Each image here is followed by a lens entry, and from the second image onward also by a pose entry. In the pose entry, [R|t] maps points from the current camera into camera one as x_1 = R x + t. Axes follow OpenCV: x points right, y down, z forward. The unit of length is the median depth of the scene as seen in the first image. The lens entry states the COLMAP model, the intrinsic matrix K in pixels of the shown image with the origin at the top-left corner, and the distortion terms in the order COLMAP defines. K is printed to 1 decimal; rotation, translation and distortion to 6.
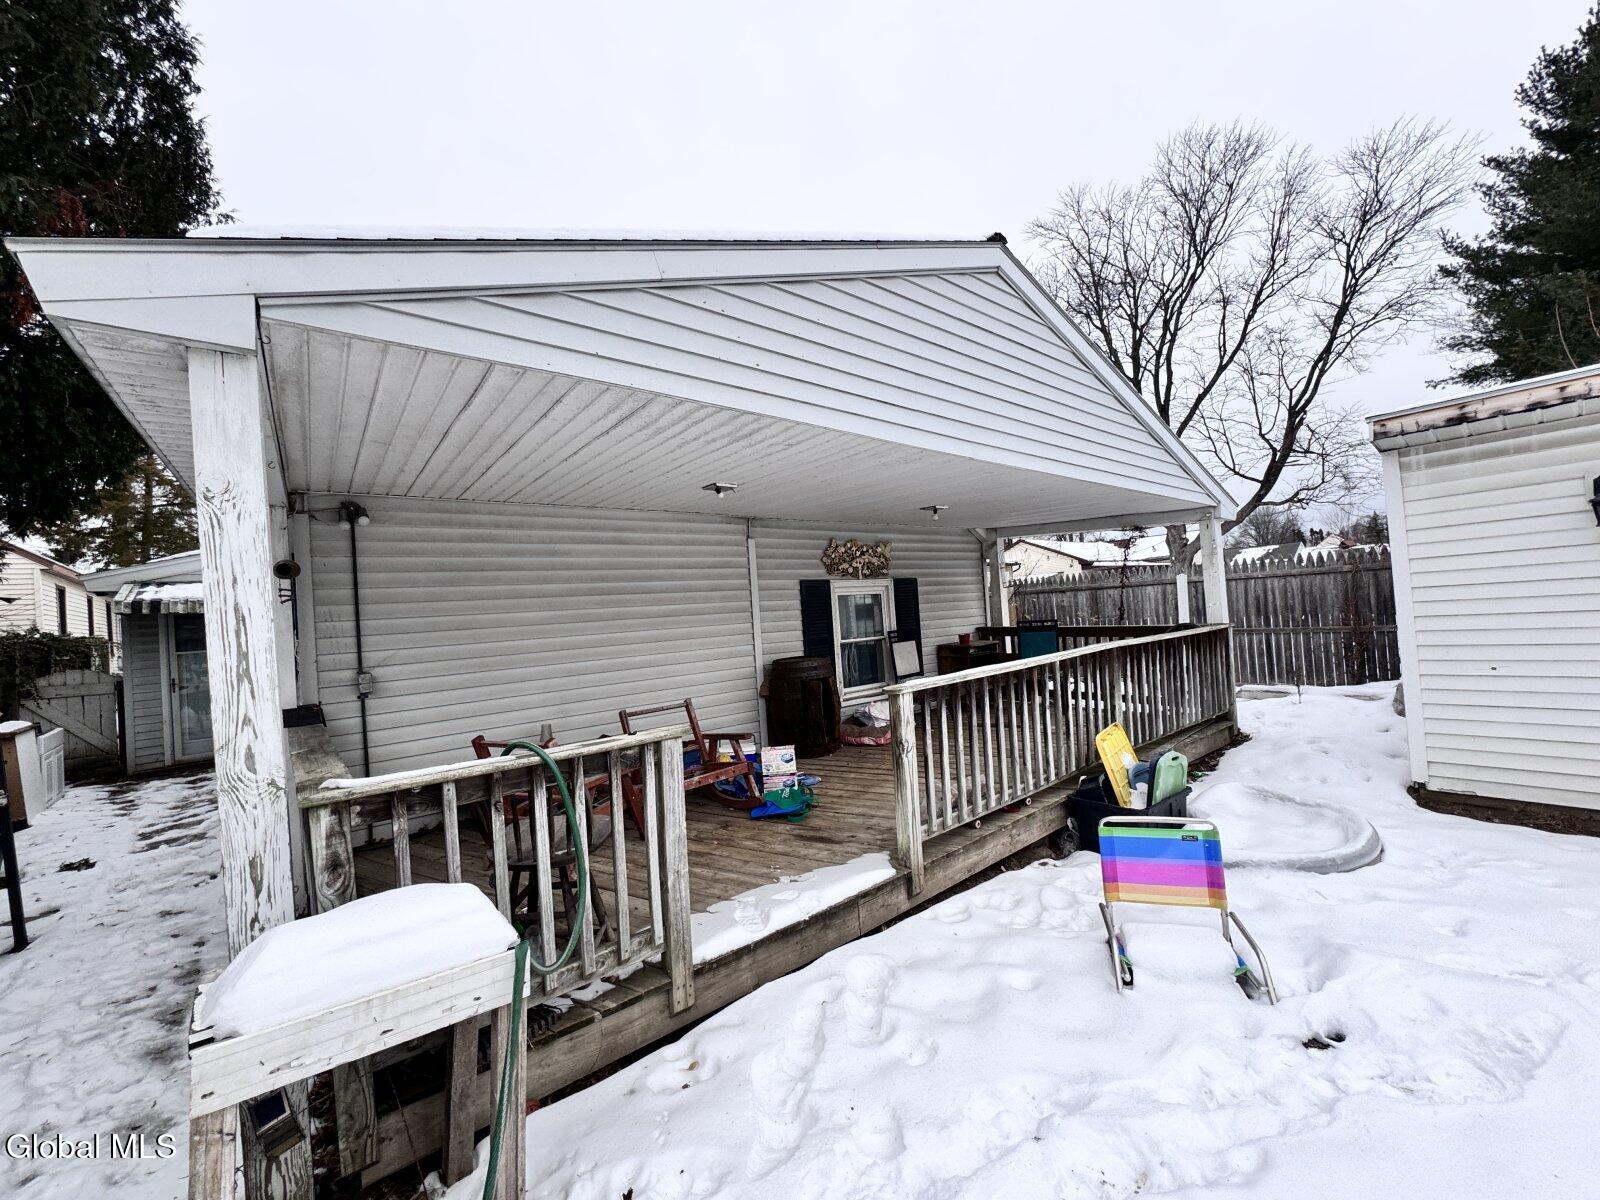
lens RADIAL K [[635.7, 0, 798.8], [0, 635.7, 600.4], [0, 0, 1]] dist [-0.004864, 0.000596]
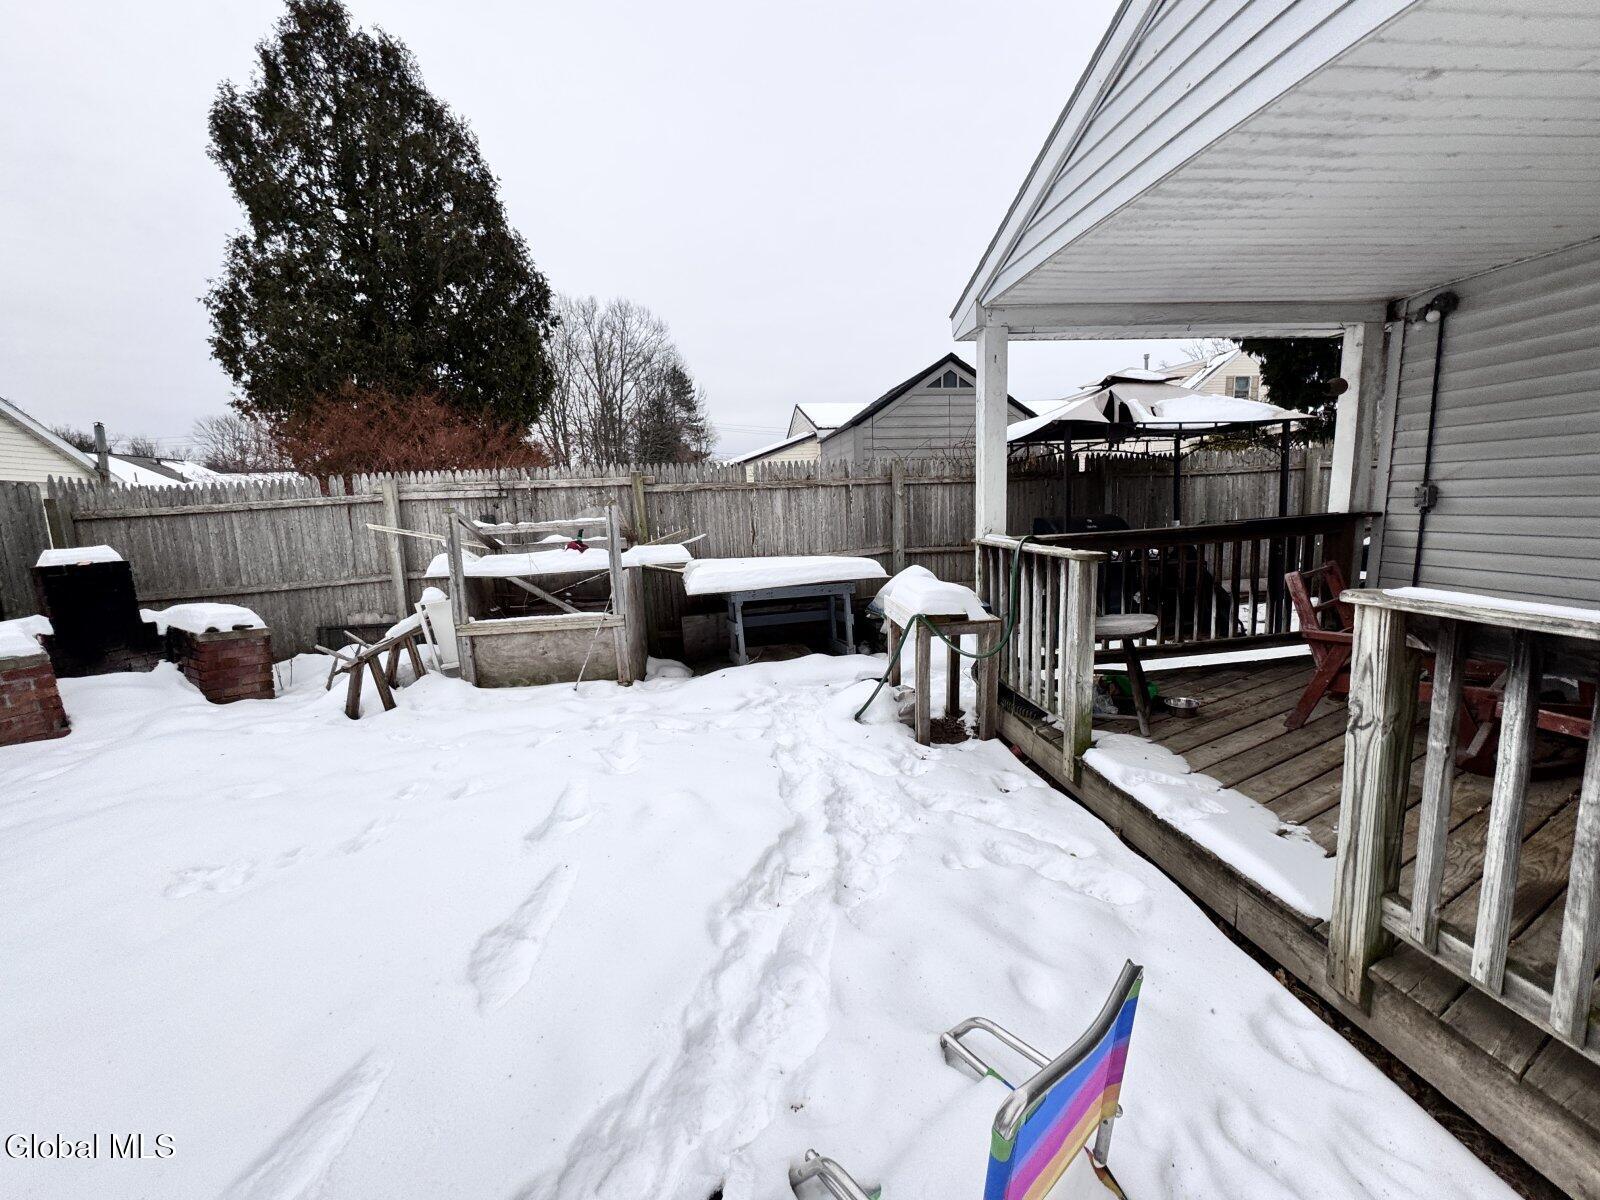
lens RADIAL K [[635.7, 0, 801.2], [0, 635.7, 599.5], [0, 0, 1]] dist [-0.004864, 0.000596]
pose [[-0.520067, 0.215873, -0.826396, 0.404181], [0.088400, 0.975942, 0.199306, 0.006317], [0.849539, 0.030599, -0.526638, 0.470978]]
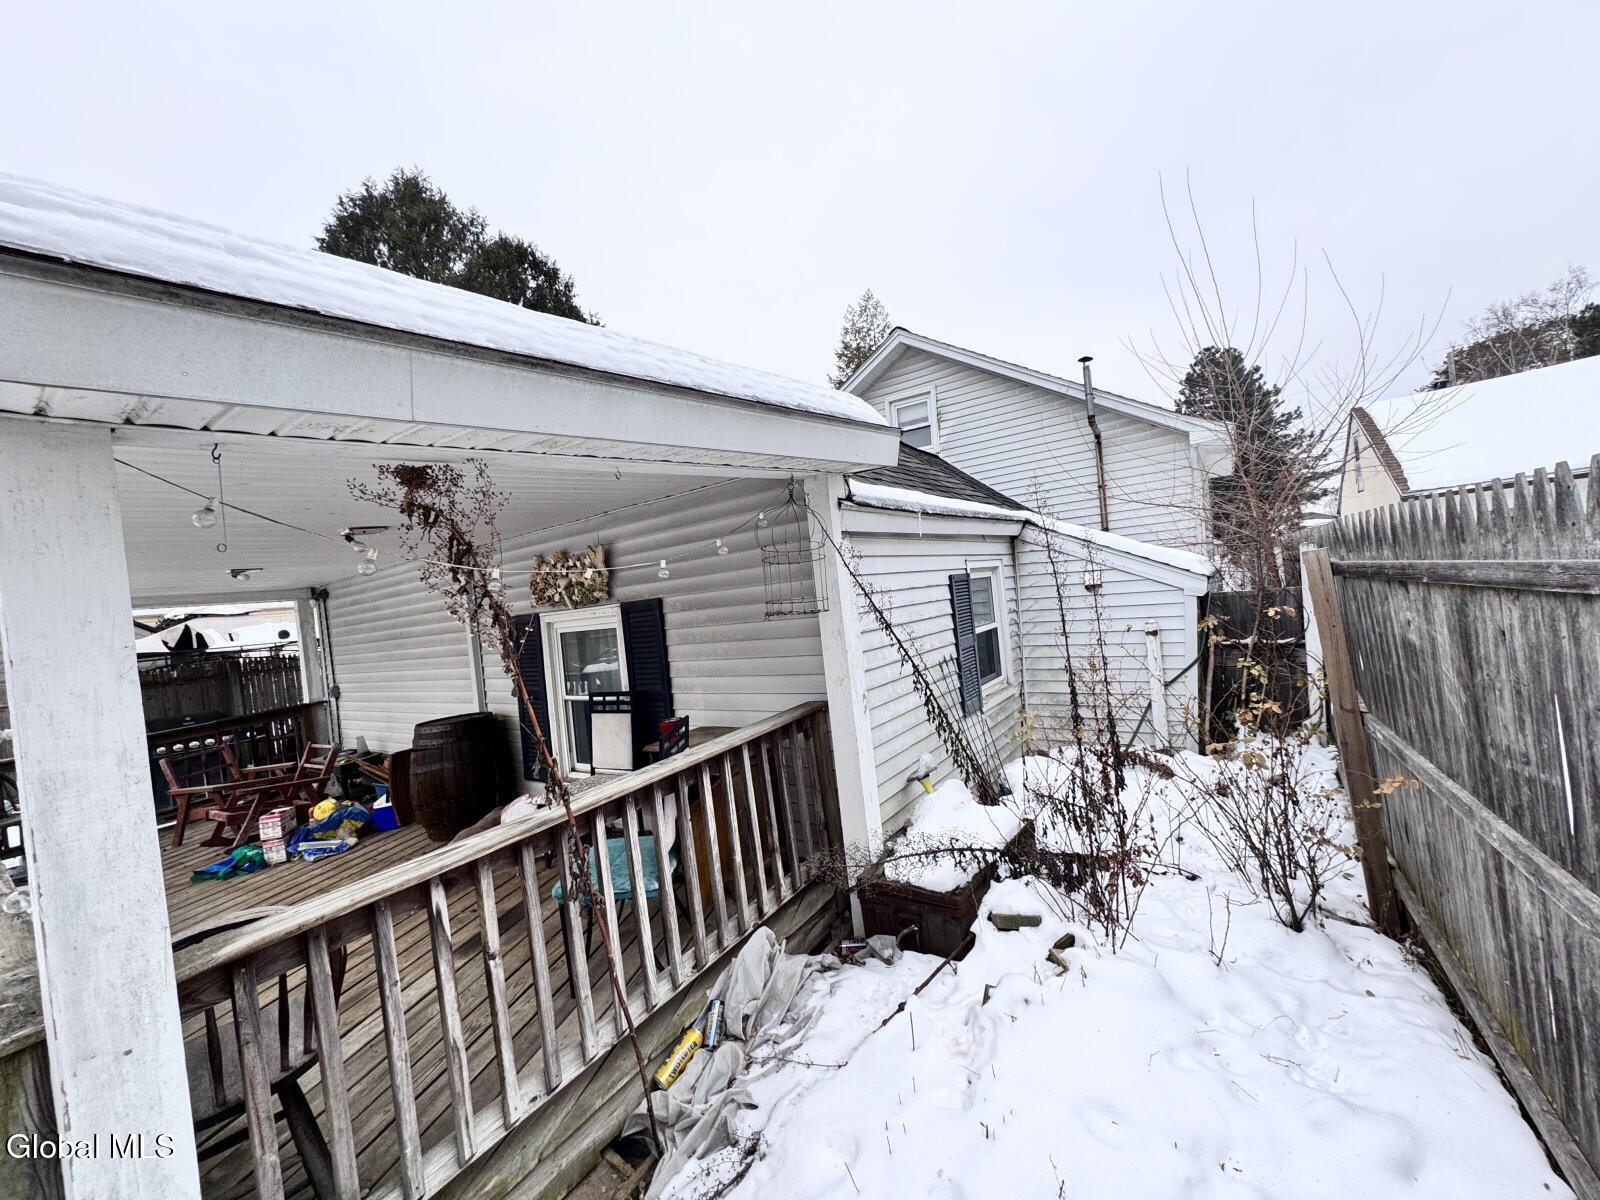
lens RADIAL K [[635.7, 0, 796.0], [0, 635.7, 593.4], [0, 0, 1]] dist [-0.004864, 0.000596]
pose [[0.282474, 0.030956, -0.958775, 0.901994], [0.109554, 0.991899, 0.064302, -0.074970], [0.952999, -0.123201, 0.276794, 1.172722]]
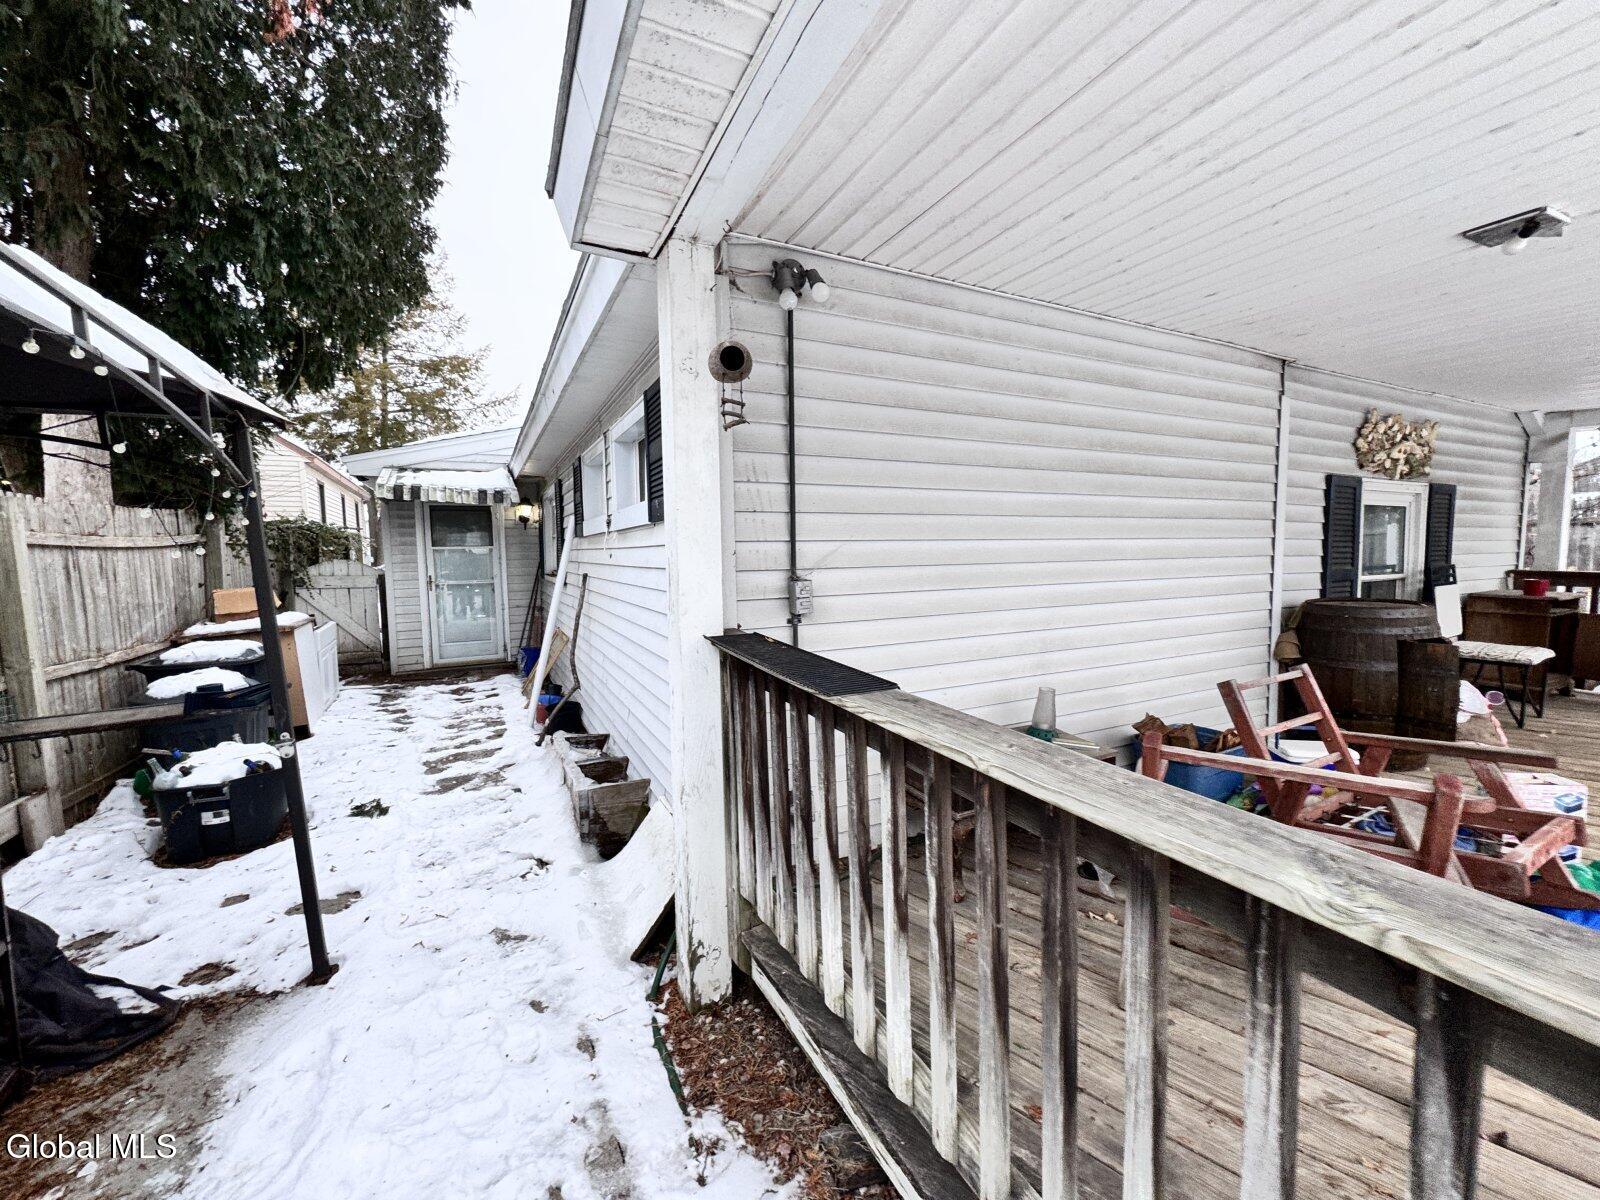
lens RADIAL K [[635.7, 0, 797.0], [0, 635.7, 600.1], [0, 0, 1]] dist [-0.004864, 0.000596]
pose [[0.975636, 0.067570, -0.208733, -0.376577], [-0.045411, 0.992983, 0.109189, 0.046929], [0.214646, -0.097050, 0.971858, 0.297911]]
